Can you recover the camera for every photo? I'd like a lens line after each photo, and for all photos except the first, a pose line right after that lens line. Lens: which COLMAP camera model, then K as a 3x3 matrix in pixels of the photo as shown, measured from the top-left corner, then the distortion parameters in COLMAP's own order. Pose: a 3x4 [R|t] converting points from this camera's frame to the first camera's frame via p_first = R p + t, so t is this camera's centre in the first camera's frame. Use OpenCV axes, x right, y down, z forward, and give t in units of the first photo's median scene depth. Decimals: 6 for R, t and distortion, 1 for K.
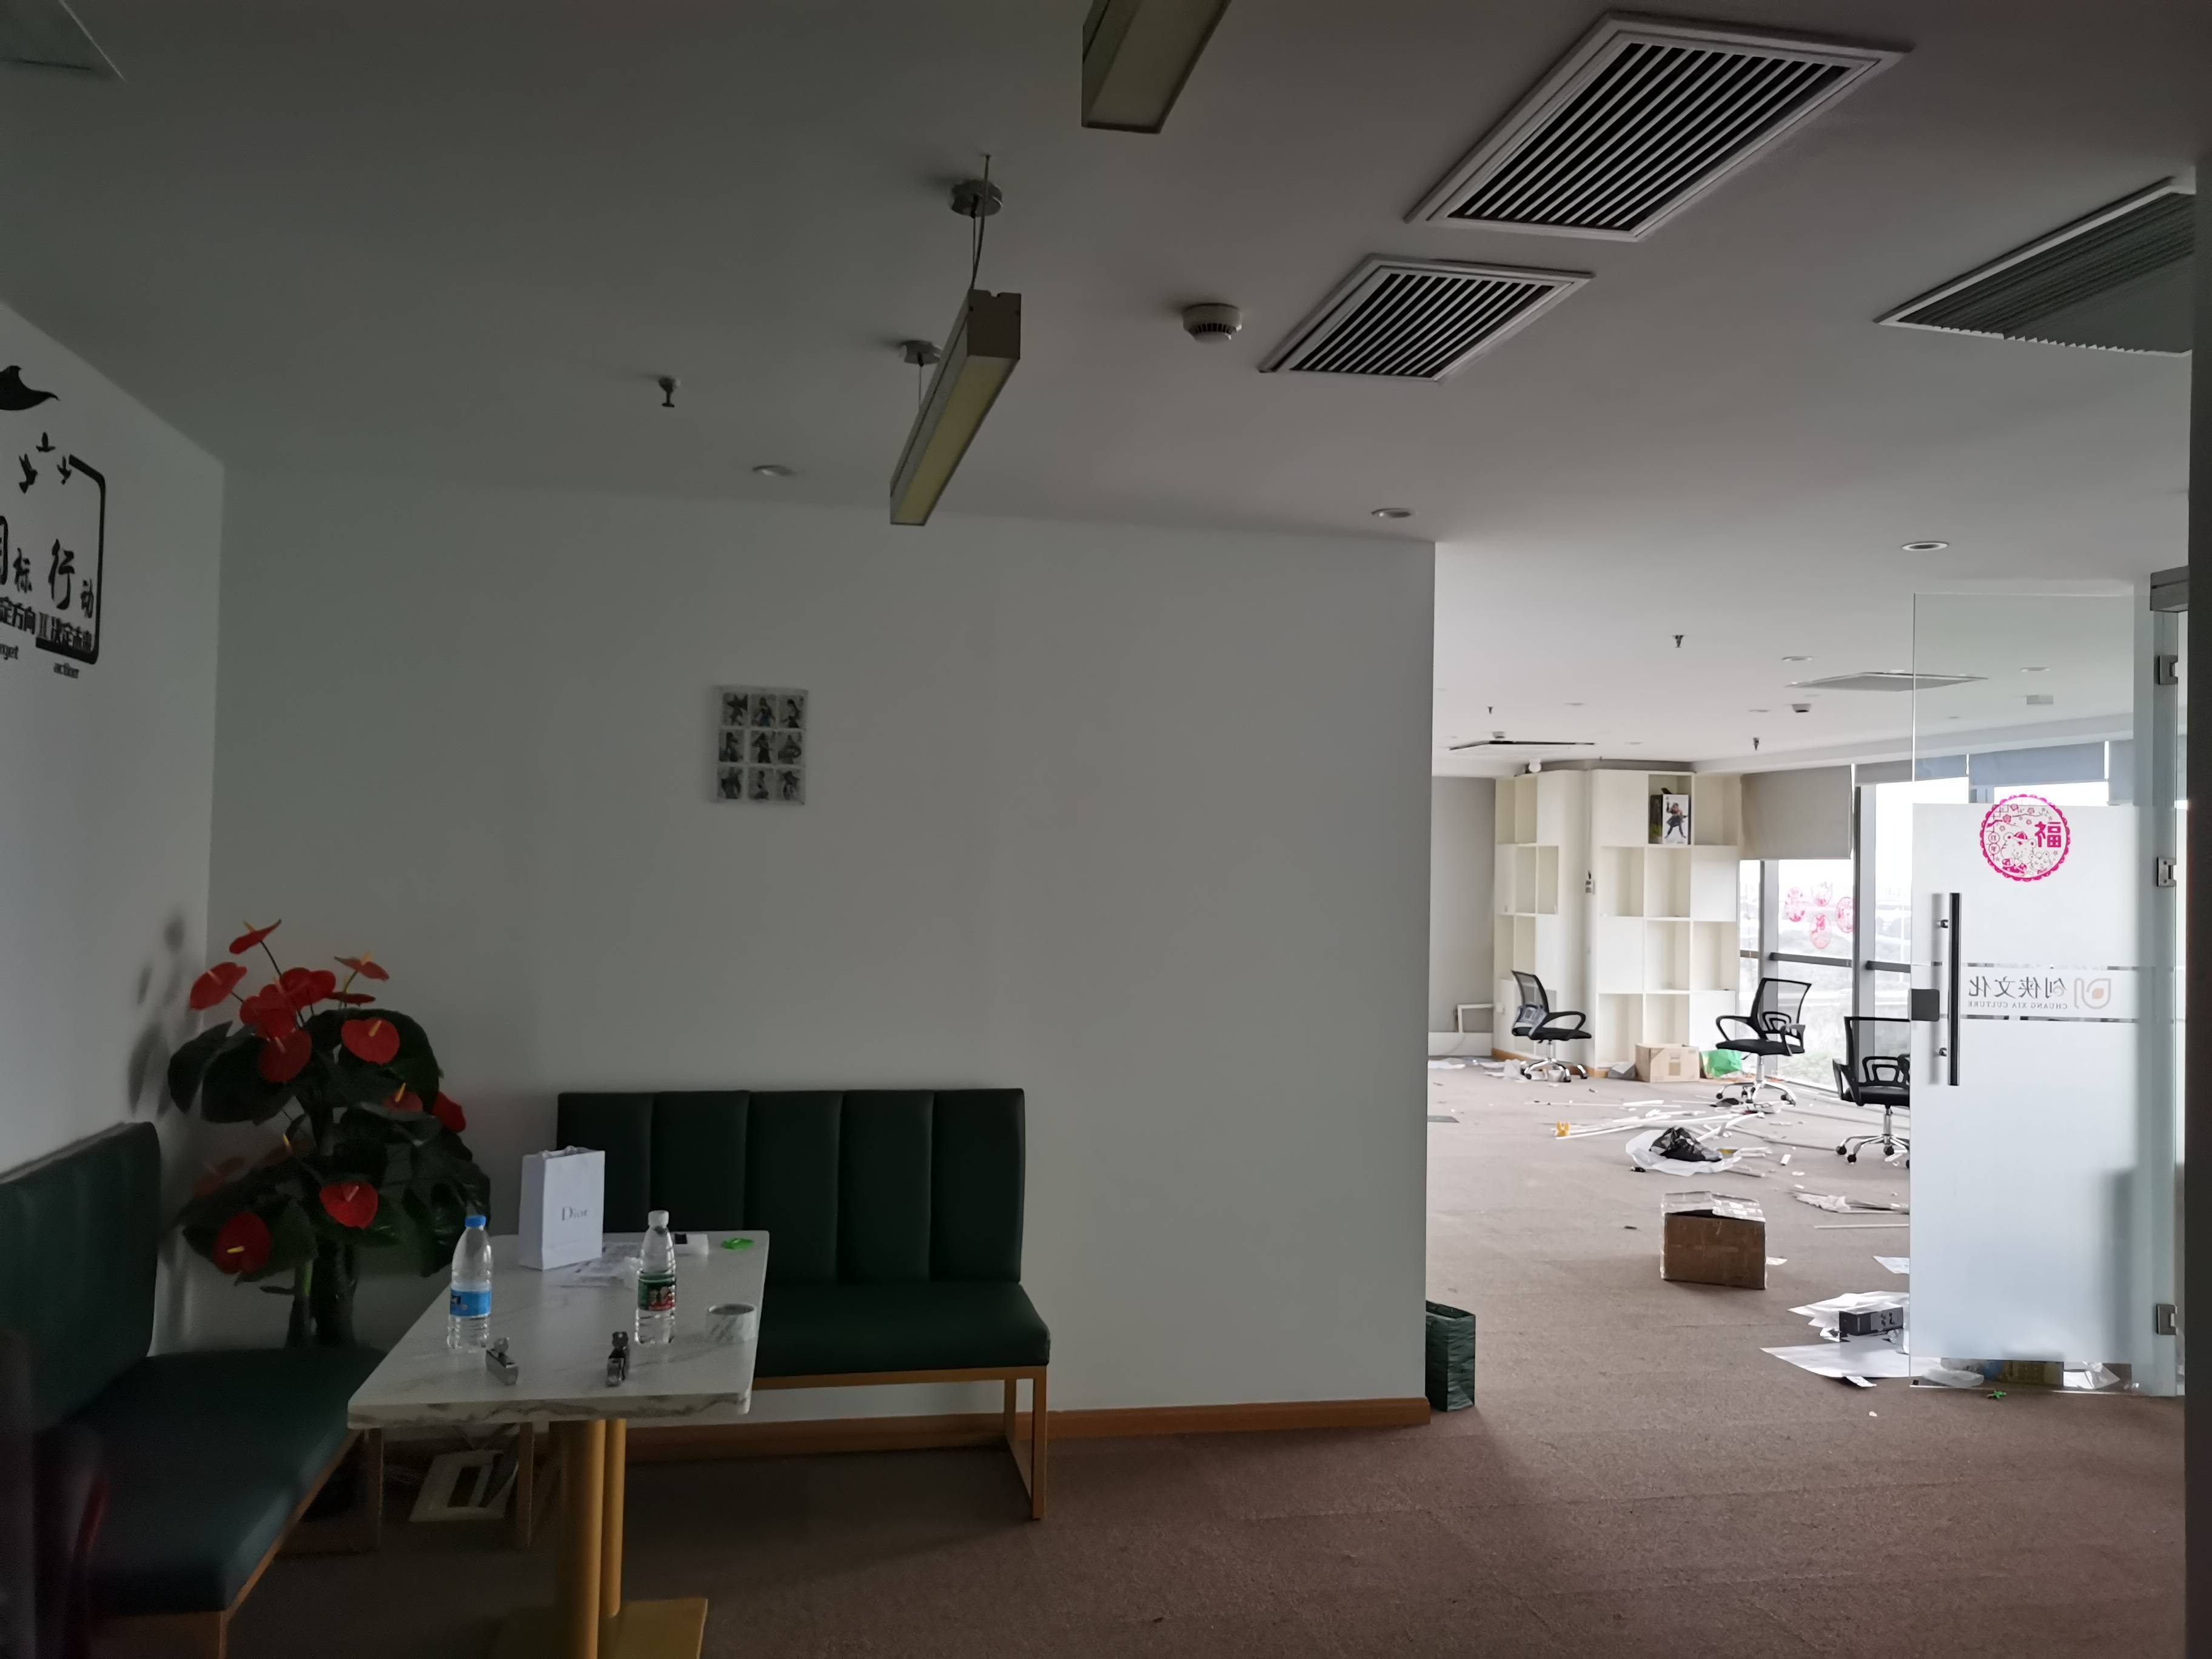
lens RADIAL K [[1710.7, 0, 1106.0], [0, 1710.7, 829.5], [0, 0, 1]] dist [0.037559, -0.000221]
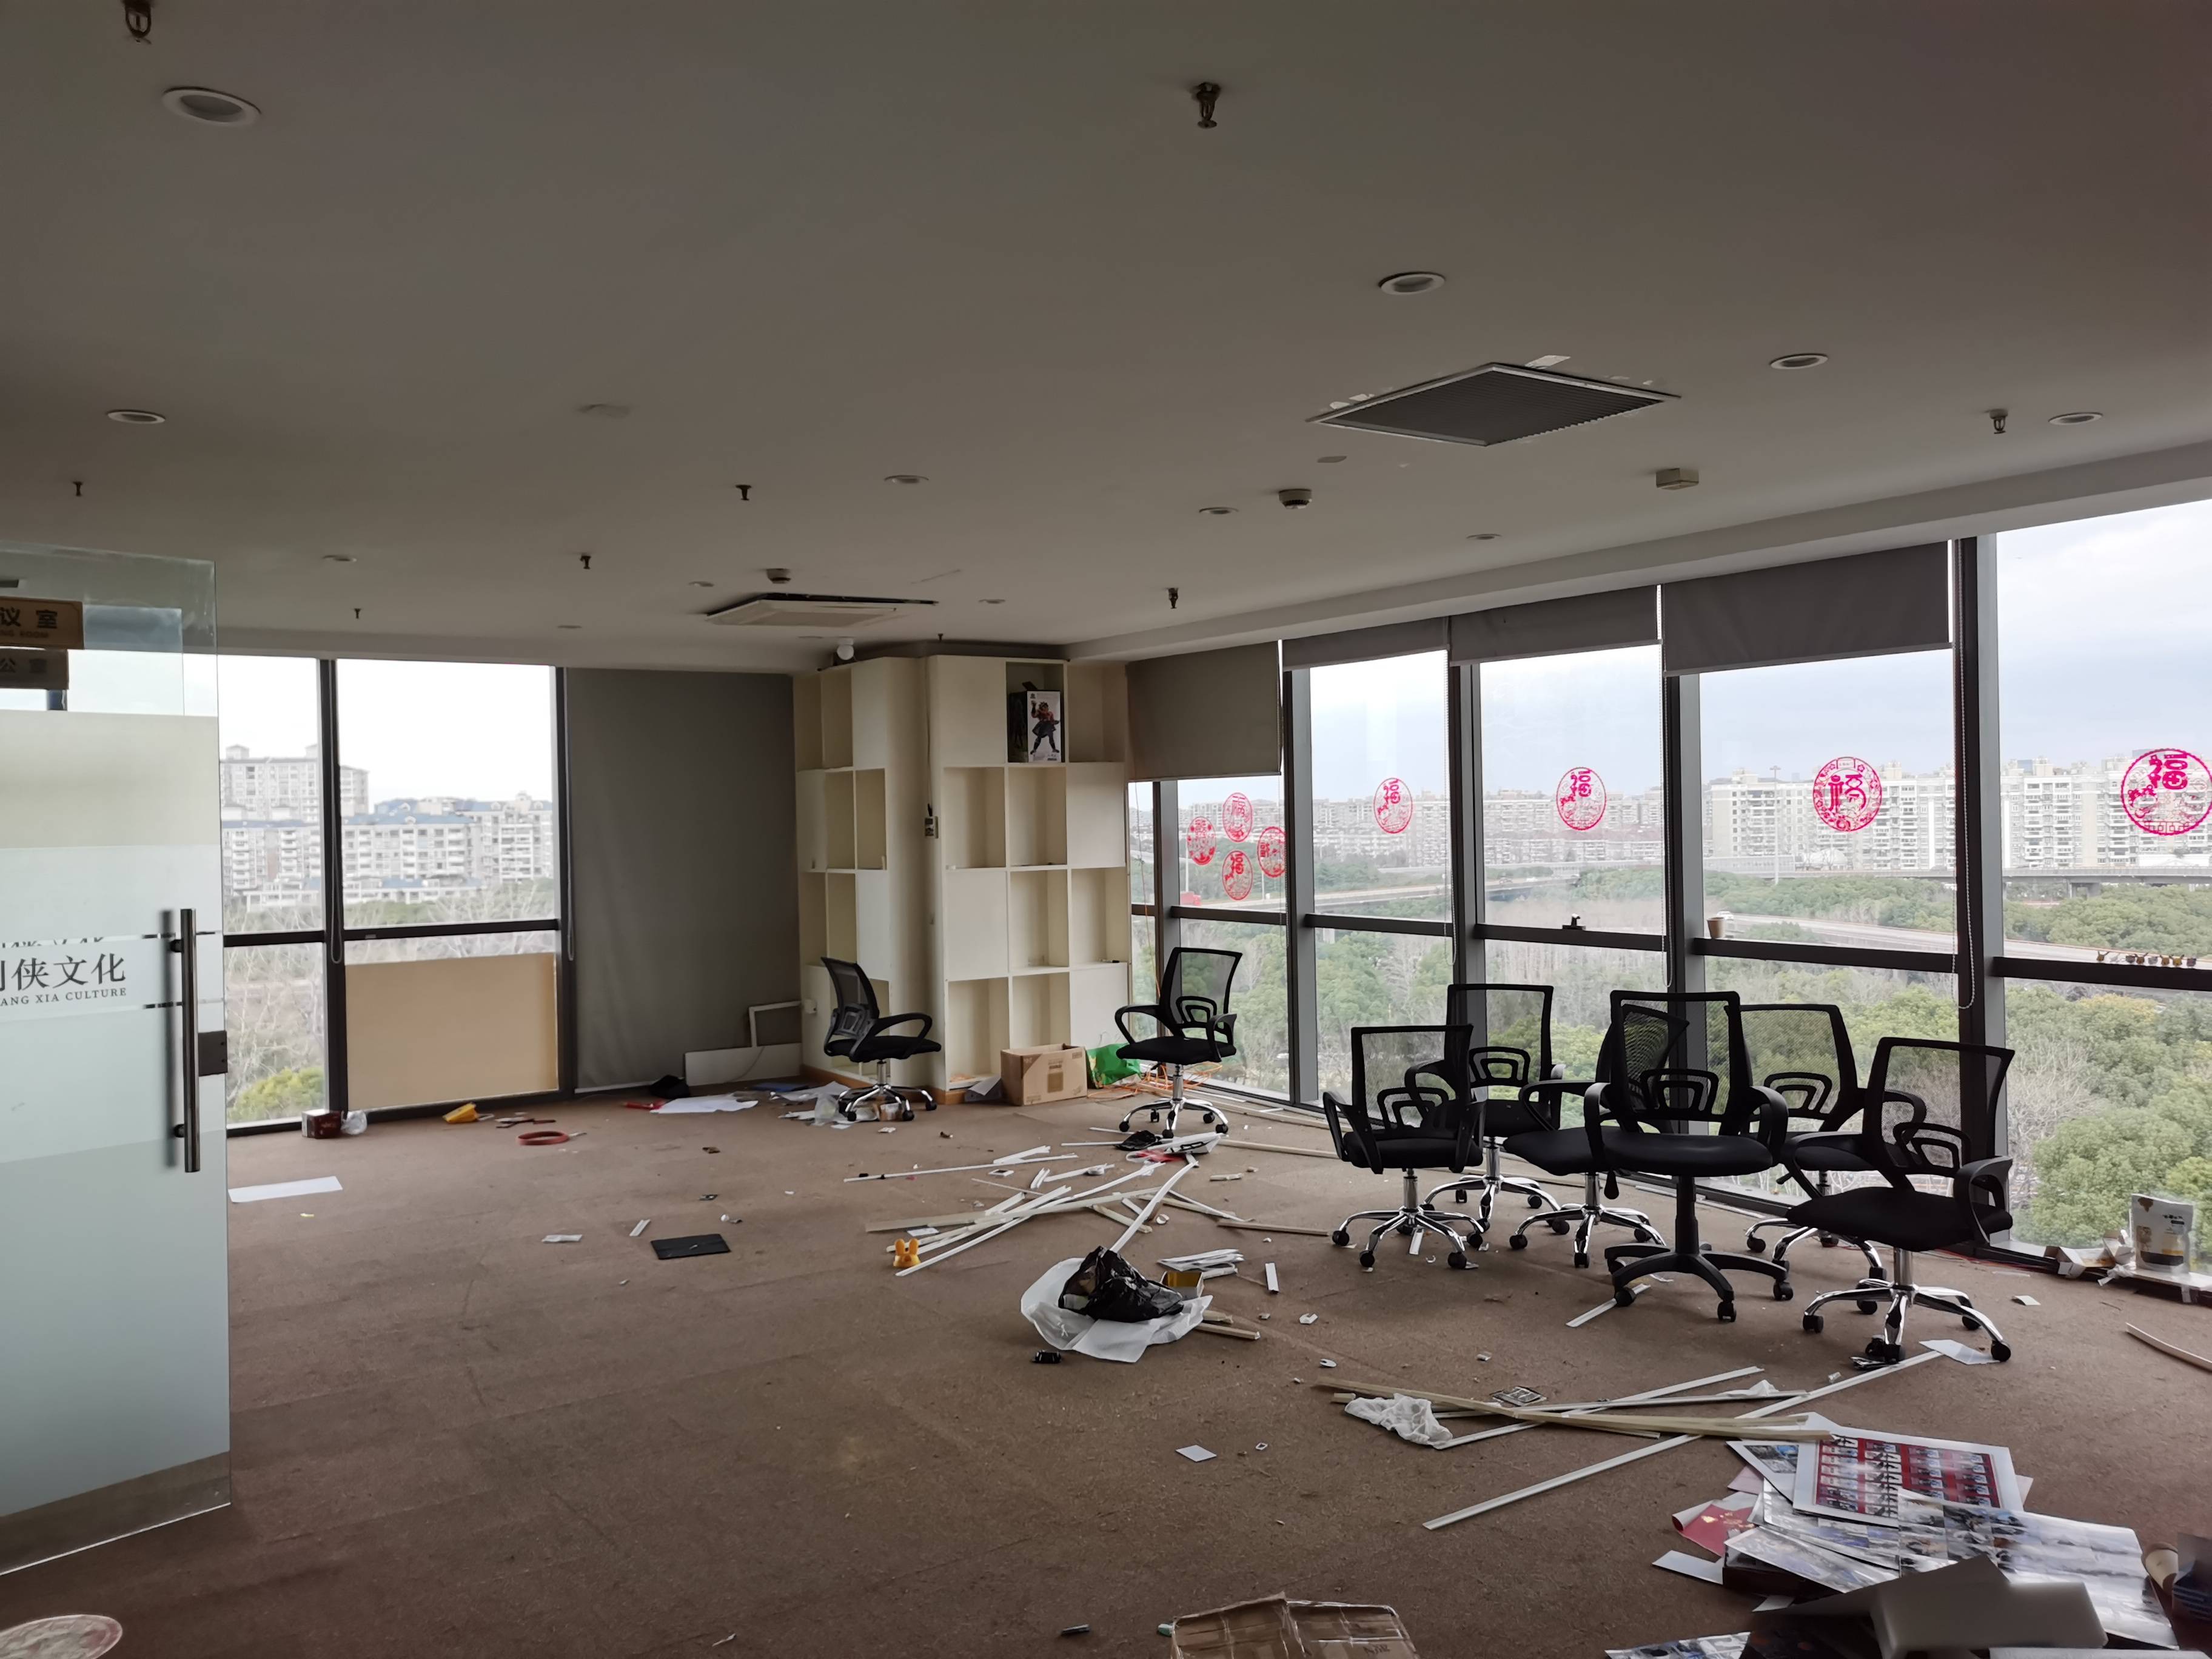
lens RADIAL K [[1710.7, 0, 1106.0], [0, 1710.7, 829.5], [0, 0, 1]] dist [0.037559, -0.000221]
pose [[0.925605, -0.041745, 0.376182, 0.091033], [0.028910, 0.998793, 0.039703, 0.009306], [-0.377386, -0.025874, 0.925695, 0.345796]]
